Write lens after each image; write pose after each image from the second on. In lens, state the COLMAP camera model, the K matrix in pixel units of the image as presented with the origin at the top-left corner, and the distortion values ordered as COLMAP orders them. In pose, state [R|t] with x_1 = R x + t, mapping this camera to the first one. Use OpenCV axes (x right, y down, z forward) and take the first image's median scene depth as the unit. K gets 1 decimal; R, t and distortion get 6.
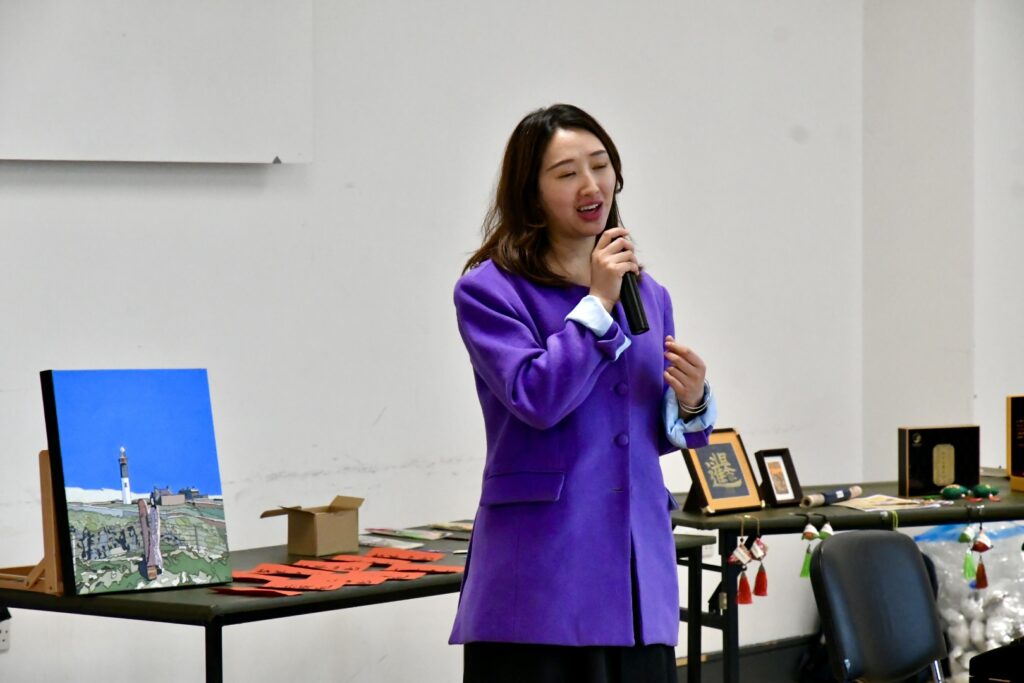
lens RADIAL K [[3431.5, 0, 512.1], [0, 3431.5, 340.5], [0, 0, 1]] dist [0.000200, 0.000000]
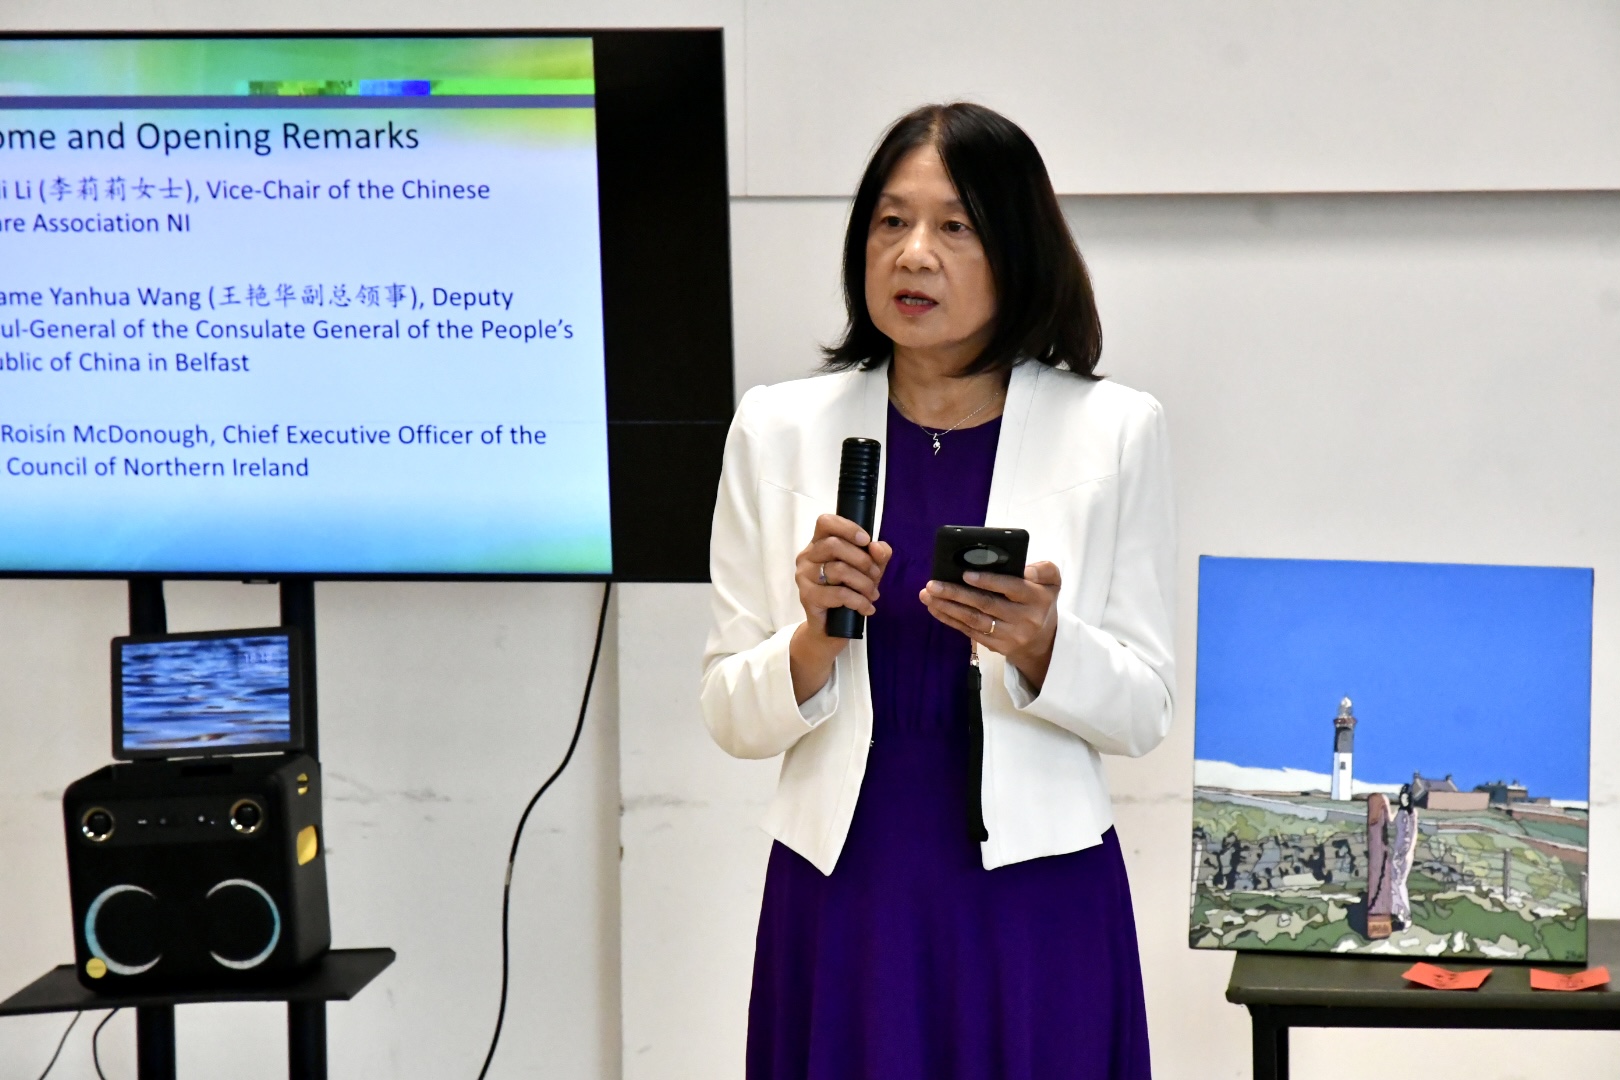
lens RADIAL K [[5428.7, 0, 810.7], [0, 5428.7, 542.4], [0, 0, 1]] dist [0.000200, 0.000000]
pose [[0.528500, 0.032995, -0.848292, 0.595538], [-0.030851, 0.999331, 0.019649, -0.009330], [0.848373, 0.015786, 0.529164, 0.453759]]
